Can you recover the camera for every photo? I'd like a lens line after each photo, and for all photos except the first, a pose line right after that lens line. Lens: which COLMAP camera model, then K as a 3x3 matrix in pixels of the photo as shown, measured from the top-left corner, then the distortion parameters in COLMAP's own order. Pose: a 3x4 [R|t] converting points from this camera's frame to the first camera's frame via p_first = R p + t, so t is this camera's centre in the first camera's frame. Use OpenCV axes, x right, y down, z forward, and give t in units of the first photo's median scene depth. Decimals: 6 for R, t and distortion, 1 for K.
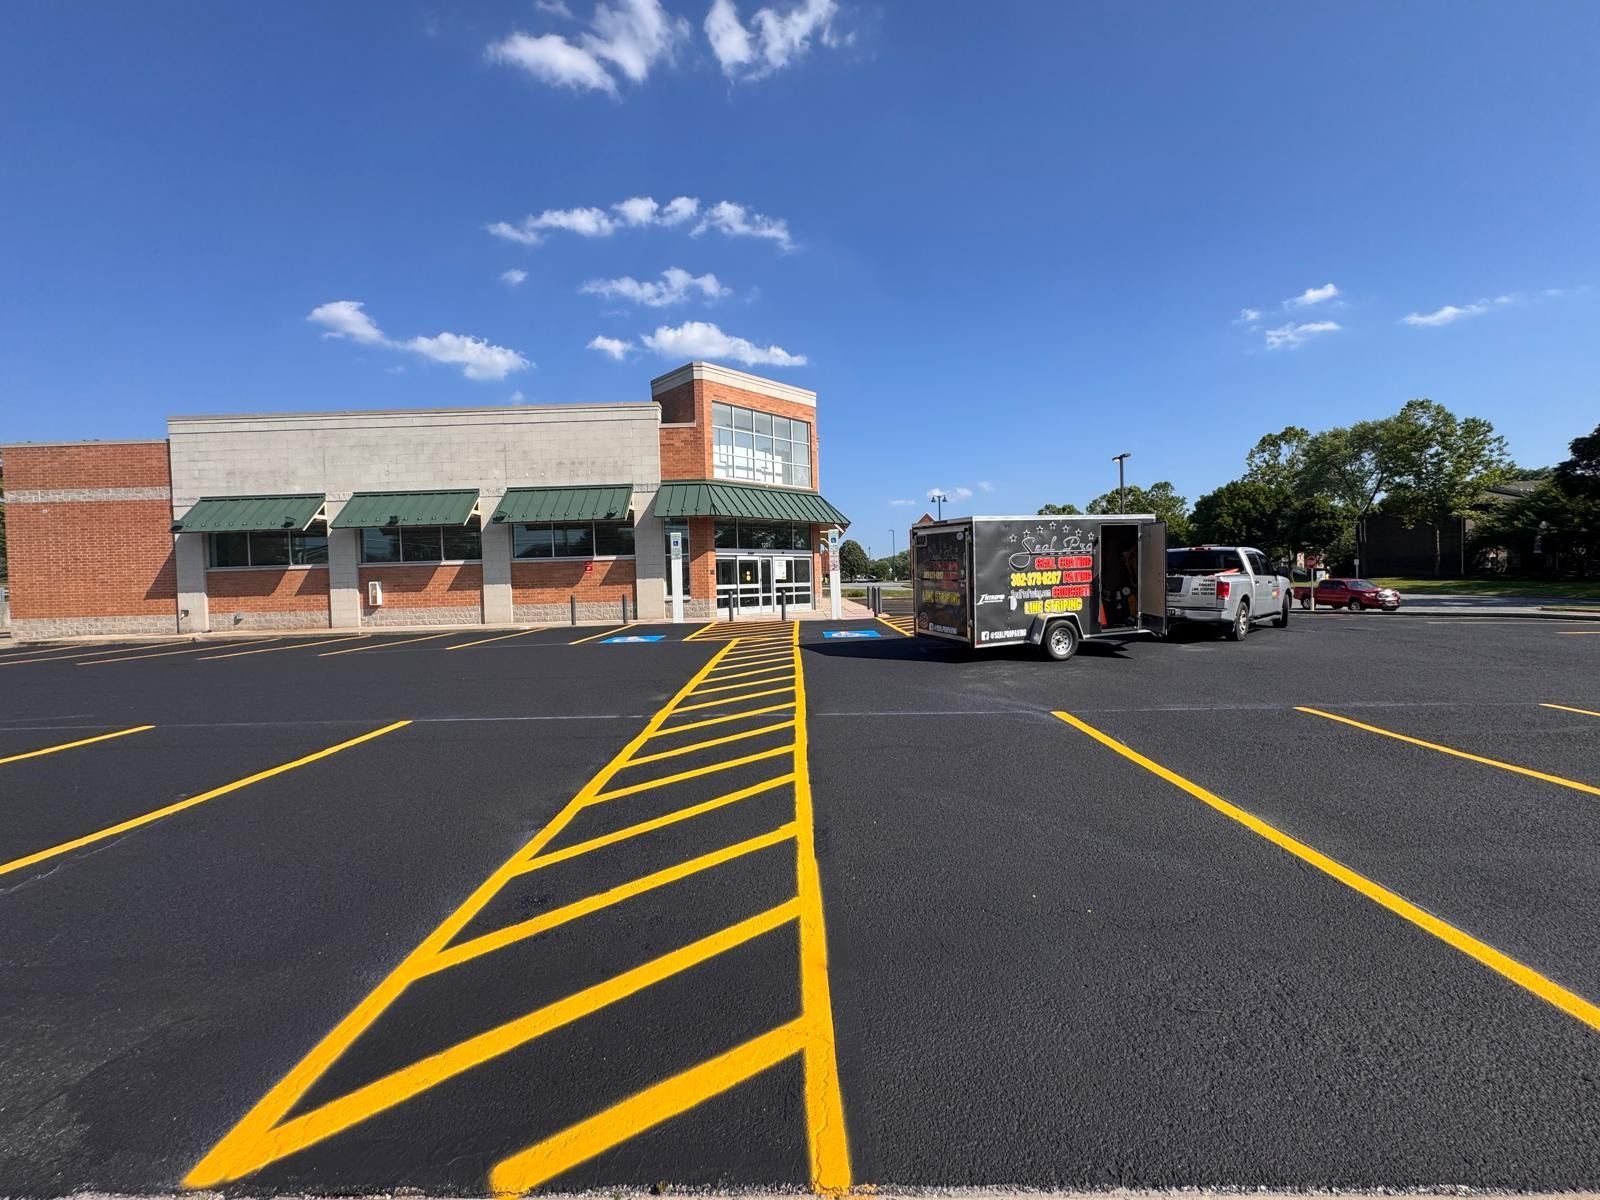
lens RADIAL K [[637.4, 0, 803.2], [0, 637.4, 597.9], [0, 0, 1]] dist [-0.002076, 0.000714]
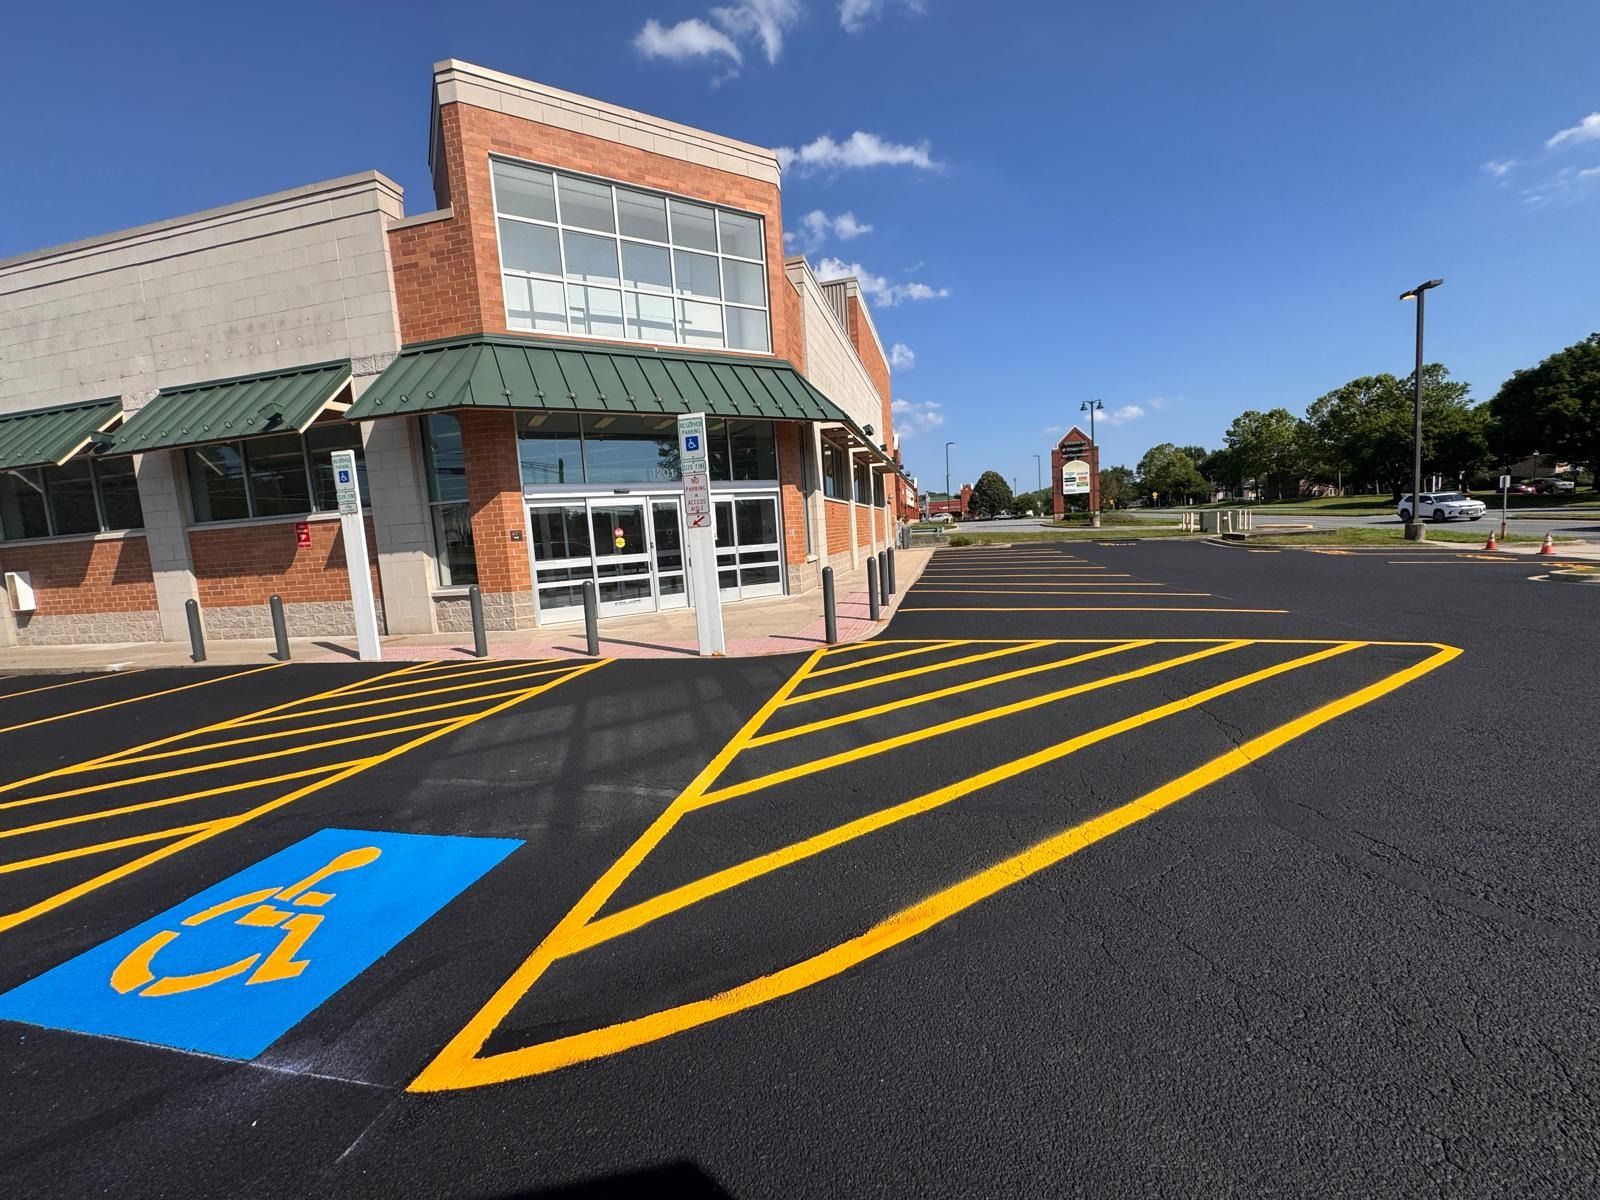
lens RADIAL K [[637.4, 0, 804.4], [0, 637.4, 593.2], [0, 0, 1]] dist [-0.002076, 0.000714]
pose [[0.973150, -0.013817, -0.229756, 0.174194], [0.033499, 0.996070, 0.081988, -0.029431], [0.227721, -0.087483, 0.969789, 0.587605]]
